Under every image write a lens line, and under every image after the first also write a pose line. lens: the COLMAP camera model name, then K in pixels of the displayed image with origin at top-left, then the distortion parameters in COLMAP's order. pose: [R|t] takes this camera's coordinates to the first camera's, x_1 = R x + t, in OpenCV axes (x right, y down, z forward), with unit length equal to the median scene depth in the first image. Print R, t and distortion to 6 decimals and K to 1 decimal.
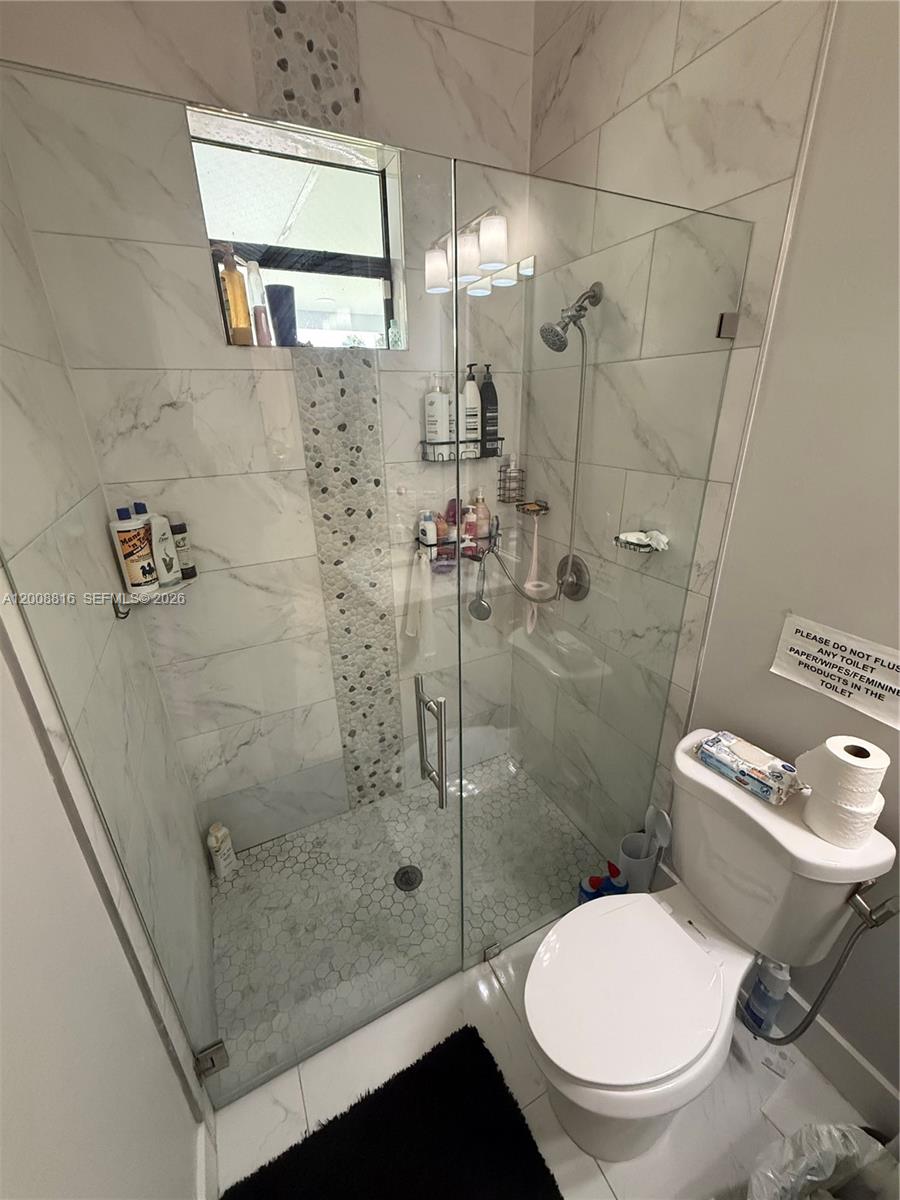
lens RADIAL K [[478.9, 0, 450.6], [0, 478.9, 598.2], [0, 0, 1]] dist [-0.000161, -0.000227]
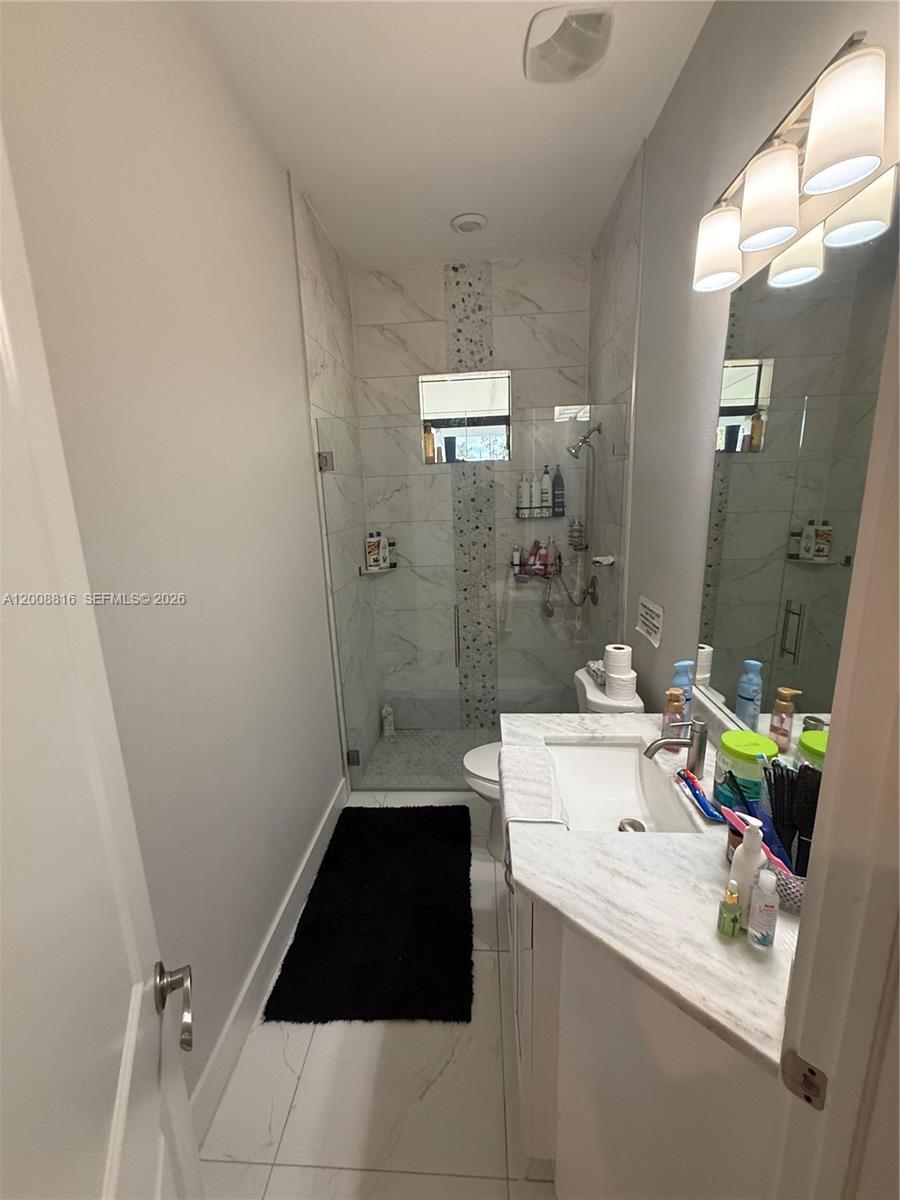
lens RADIAL K [[478.9, 0, 450.4], [0, 478.9, 599.2], [0, 0, 1]] dist [-0.000161, -0.000227]
pose [[0.864144, 0.096317, -0.493942, 0.648516], [-0.167790, 0.980495, -0.102352, 0.235891], [0.474450, 0.171325, 0.863450, -0.608463]]
